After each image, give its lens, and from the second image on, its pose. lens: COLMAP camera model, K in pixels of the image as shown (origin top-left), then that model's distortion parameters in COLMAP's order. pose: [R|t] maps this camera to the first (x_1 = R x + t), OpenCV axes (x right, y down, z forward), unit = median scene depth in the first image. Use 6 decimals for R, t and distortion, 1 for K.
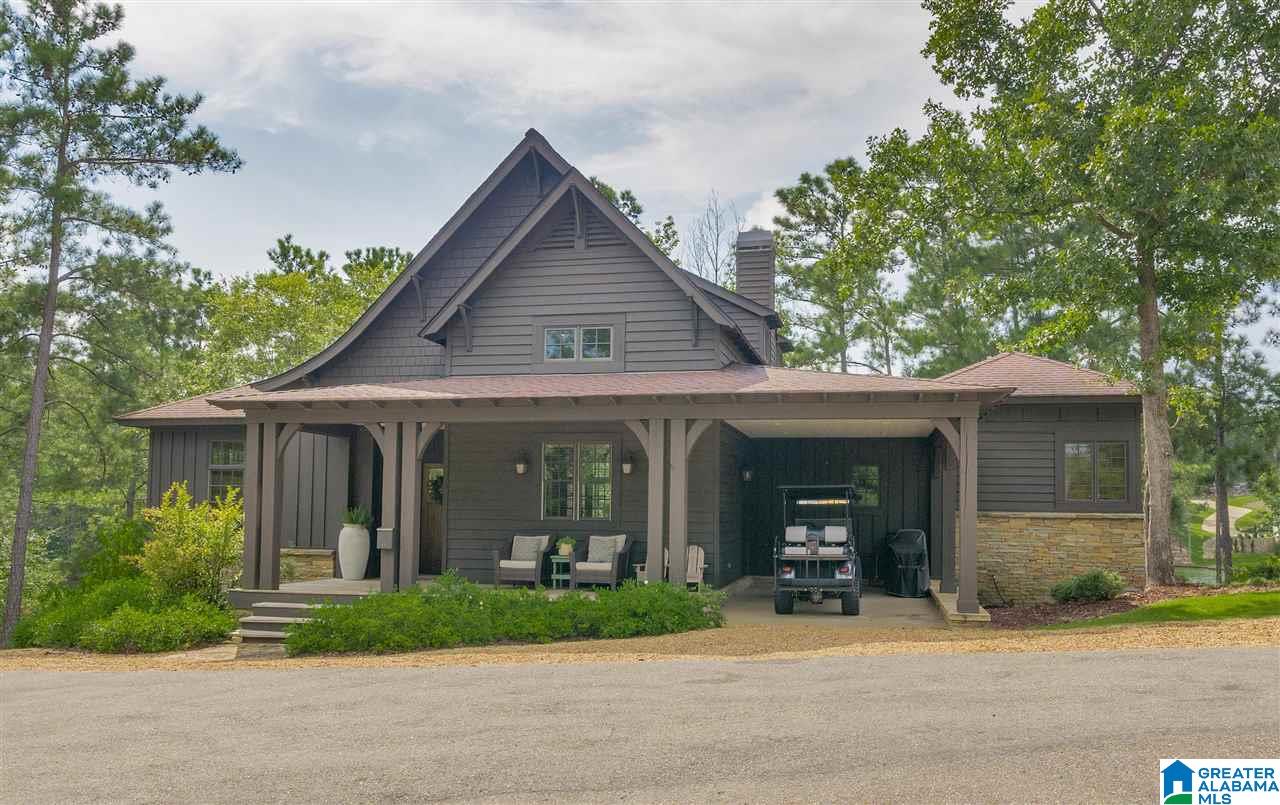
lens RADIAL K [[996.0, 0, 670.4], [0, 996.0, 439.5], [0, 0, 1]] dist [-0.001036, 0.002597]
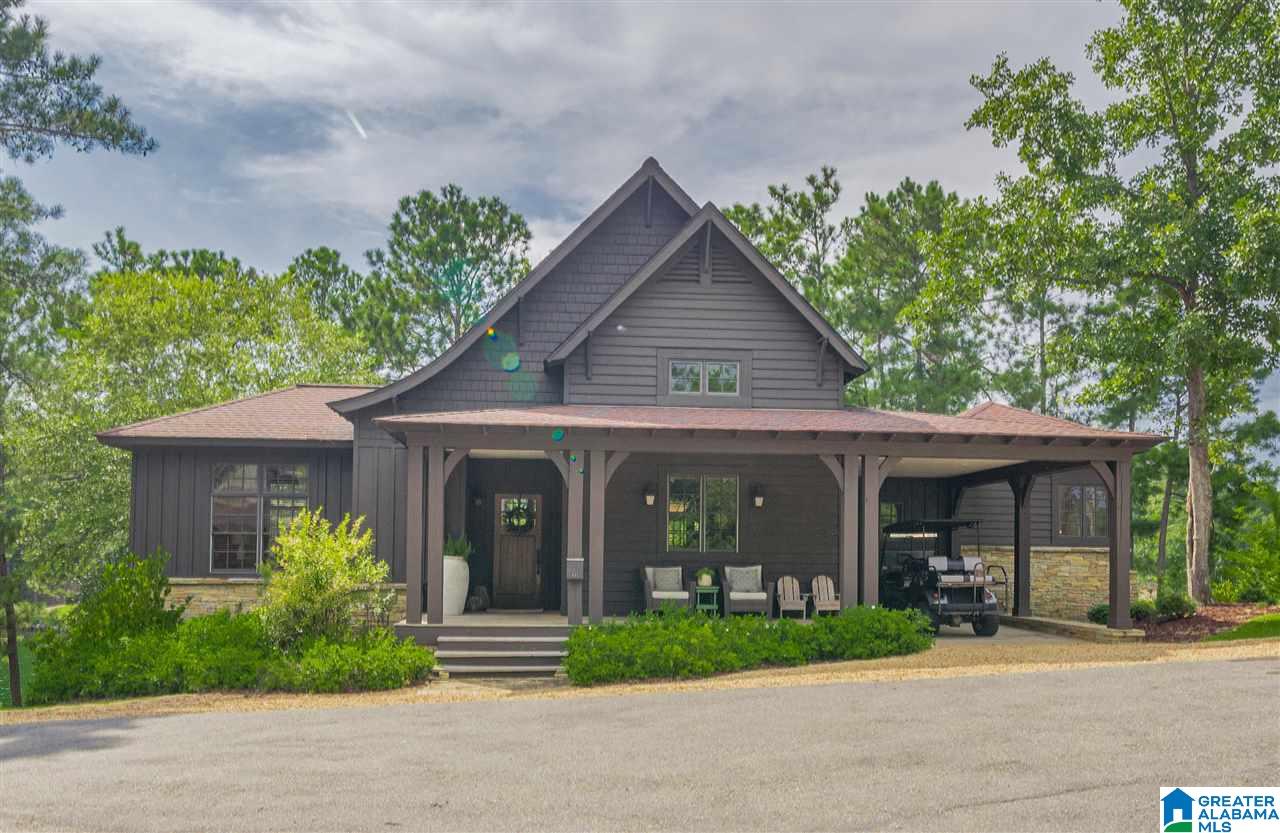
lens RADIAL K [[1039.4, 0, 636.2], [0, 1039.4, 509.9], [0, 0, 1]] dist [-0.010348, 0.009279]
pose [[0.956918, 0.013231, 0.290058, -0.448333], [-0.022010, 0.999392, 0.027024, 0.010659], [-0.289524, -0.032244, 0.956627, 0.005875]]
